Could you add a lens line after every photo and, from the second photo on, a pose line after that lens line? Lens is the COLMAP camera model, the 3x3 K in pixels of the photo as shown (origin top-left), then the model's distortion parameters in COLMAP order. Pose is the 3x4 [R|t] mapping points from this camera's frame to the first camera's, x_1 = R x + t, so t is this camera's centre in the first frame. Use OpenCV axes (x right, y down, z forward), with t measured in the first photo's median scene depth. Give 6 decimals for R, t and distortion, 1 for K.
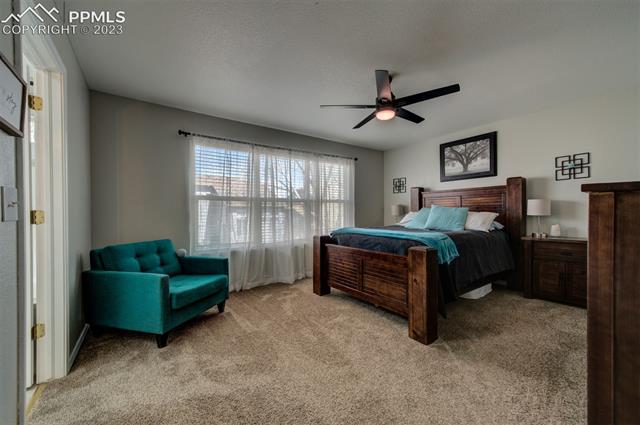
lens RADIAL K [[252.0, 0, 321.6], [0, 252.0, 213.0], [0, 0, 1]] dist [-0.000779, 0.000018]
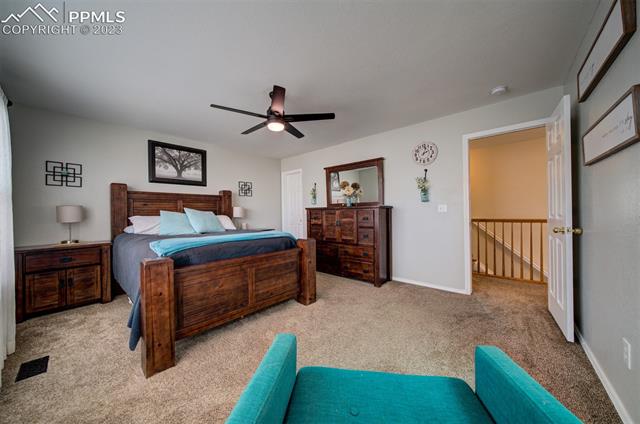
lens RADIAL K [[215.8, 0, 322.0], [0, 215.8, 213.3], [0, 0, 1]] dist [0.001648, 0.000109]
pose [[-0.225005, 0.007833, 0.974326, -0.437685], [0.017104, 0.999845, -0.004088, -0.000447], [-0.974207, 0.015745, -0.225105, 0.631666]]
